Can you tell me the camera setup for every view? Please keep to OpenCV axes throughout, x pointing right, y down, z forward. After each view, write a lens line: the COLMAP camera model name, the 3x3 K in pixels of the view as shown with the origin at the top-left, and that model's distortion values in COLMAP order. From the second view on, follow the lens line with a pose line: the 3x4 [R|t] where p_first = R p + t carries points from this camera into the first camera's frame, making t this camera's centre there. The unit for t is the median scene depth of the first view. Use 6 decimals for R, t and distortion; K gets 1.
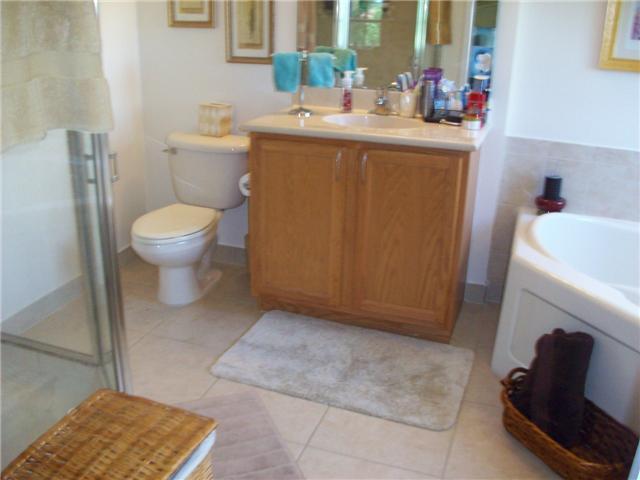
lens RADIAL K [[651.8, 0, 320.0], [0, 651.8, 240.0], [0, 0, 1]] dist [-0.158101, 0.151624]
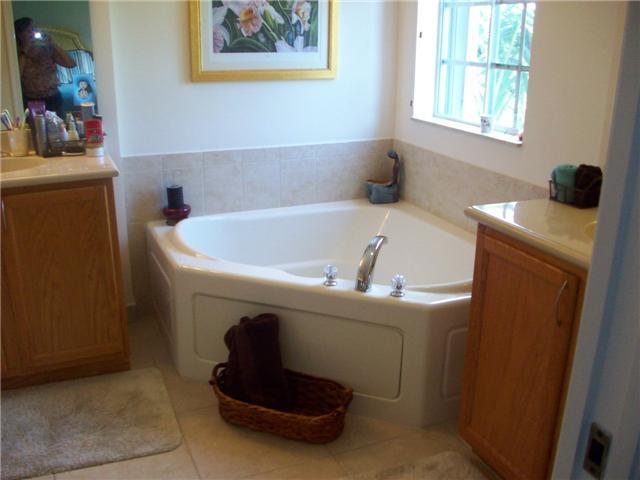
lens RADIAL K [[651.8, 0, 320.0], [0, 651.8, 240.0], [0, 0, 1]] dist [-0.158101, 0.151624]
pose [[0.749440, -0.234628, 0.619104, -0.160100], [0.252078, 0.965791, 0.060869, -0.020993], [-0.612207, 0.110444, 0.782946, 0.028087]]
